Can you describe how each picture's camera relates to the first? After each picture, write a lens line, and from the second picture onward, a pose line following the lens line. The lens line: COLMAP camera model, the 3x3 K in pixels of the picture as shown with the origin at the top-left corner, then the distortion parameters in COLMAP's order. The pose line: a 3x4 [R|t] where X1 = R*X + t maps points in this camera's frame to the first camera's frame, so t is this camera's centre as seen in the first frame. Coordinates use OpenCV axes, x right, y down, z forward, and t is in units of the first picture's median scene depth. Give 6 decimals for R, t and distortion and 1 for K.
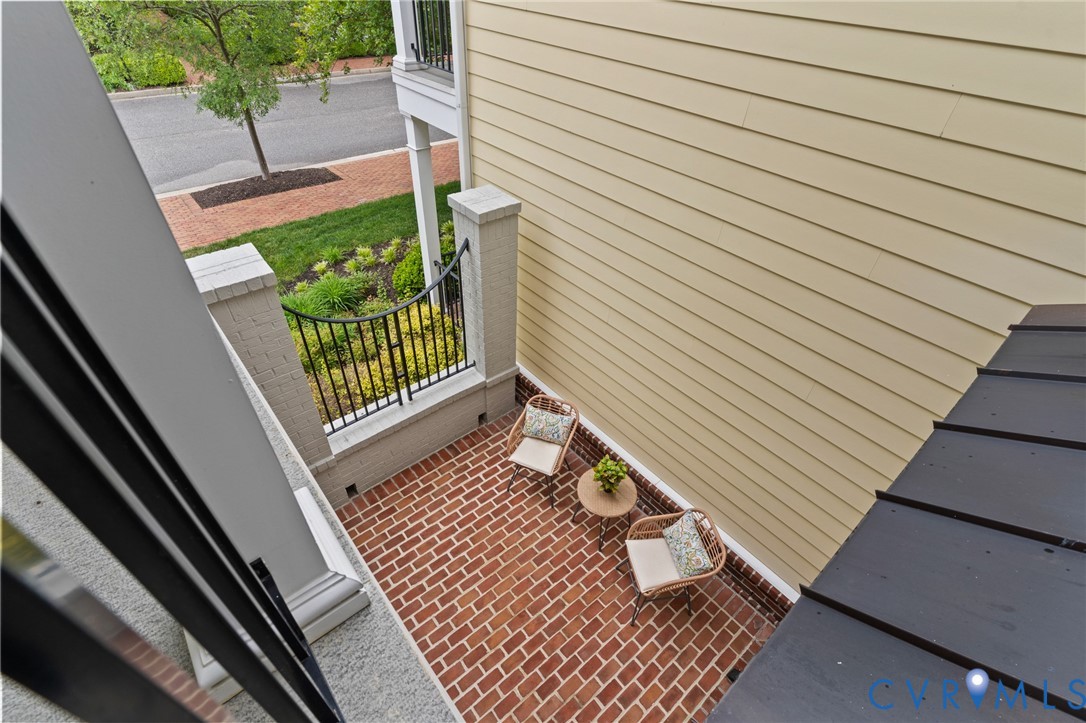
lens RADIAL K [[522.8, 0, 540.4], [0, 522.8, 360.7], [0, 0, 1]] dist [0.003525, 0.001412]
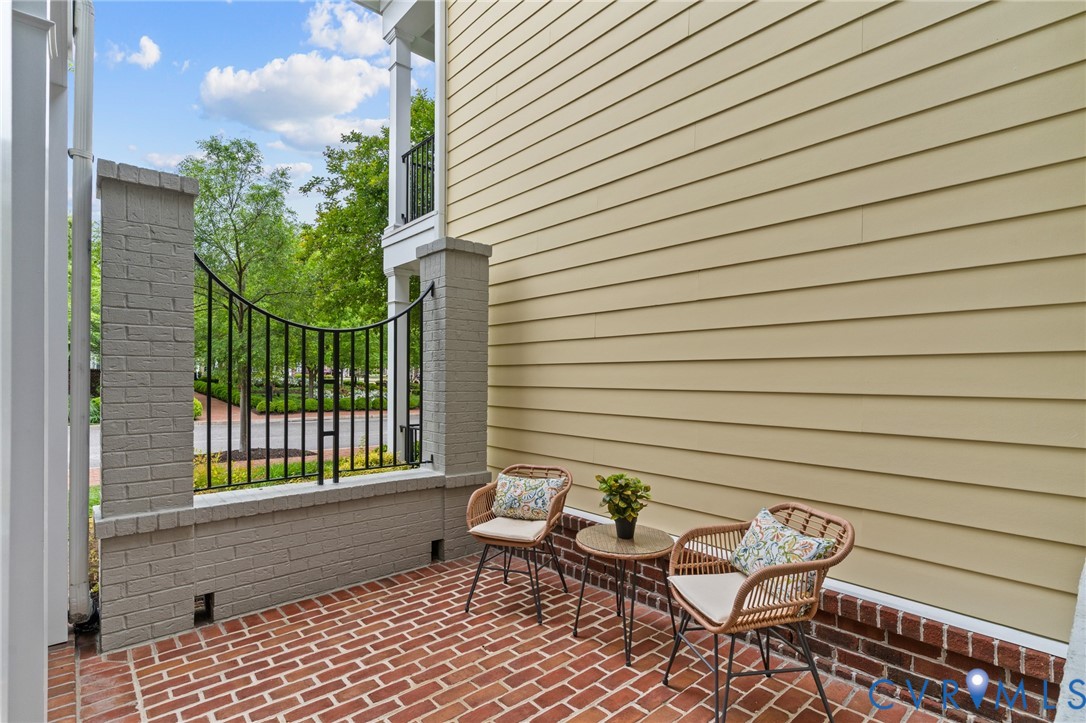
lens RADIAL K [[522.8, 0, 540.2], [0, 522.8, 367.3], [0, 0, 1]] dist [0.003525, 0.001412]
pose [[0.999074, -0.031097, 0.029743, 0.015556], [0.042958, 0.761050, -0.647270, 0.463627], [-0.002508, 0.647948, 0.761680, 0.379364]]
